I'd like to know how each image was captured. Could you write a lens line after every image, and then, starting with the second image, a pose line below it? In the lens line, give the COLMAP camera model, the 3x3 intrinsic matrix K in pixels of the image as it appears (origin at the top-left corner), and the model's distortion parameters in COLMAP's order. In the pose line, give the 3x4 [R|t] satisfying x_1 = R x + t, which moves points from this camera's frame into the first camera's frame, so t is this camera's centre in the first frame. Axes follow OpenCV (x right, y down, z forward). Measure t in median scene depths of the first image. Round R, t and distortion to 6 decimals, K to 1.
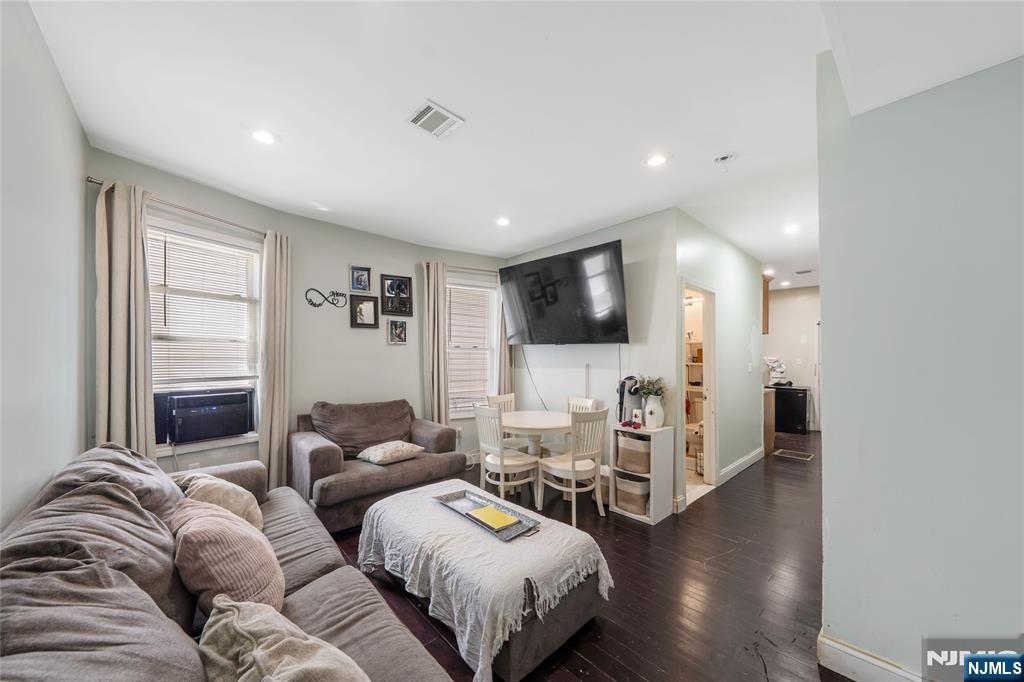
lens RADIAL K [[359.7, 0, 513.3], [0, 359.7, 355.8], [0, 0, 1]] dist [-0.000112, -0.000008]
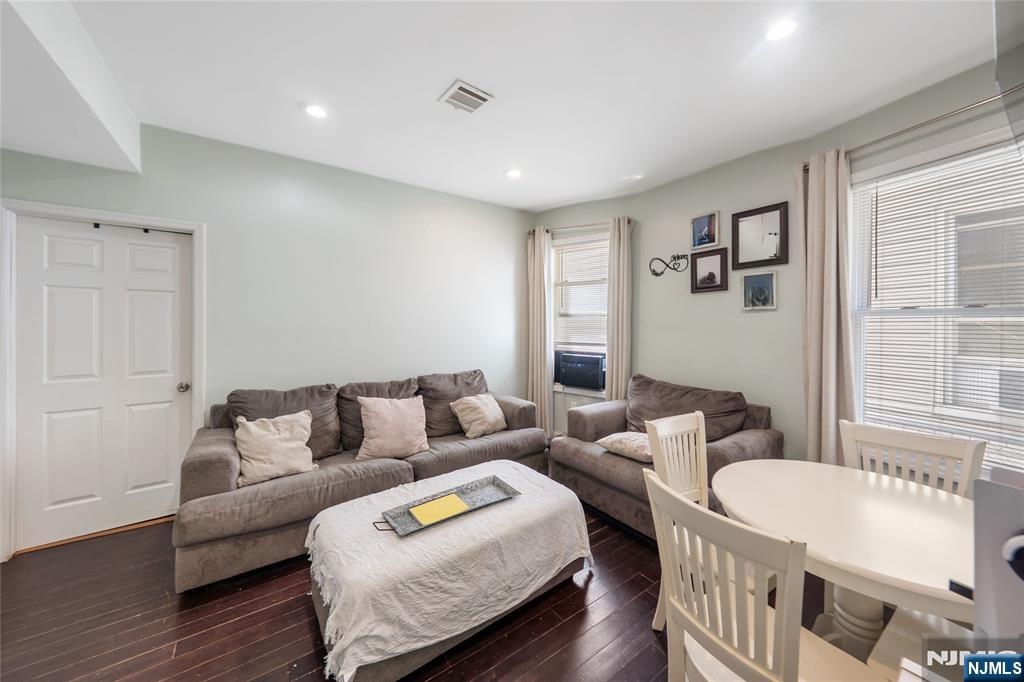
lens RADIAL K [[365.3, 0, 512.7], [0, 365.3, 325.2], [0, 0, 1]] dist [-0.000178, -0.000004]
pose [[-0.111894, -0.002954, -0.993716, 0.445859], [-0.003274, 0.999991, -0.002604, -0.001339], [0.993715, 0.002962, -0.111902, 0.699017]]
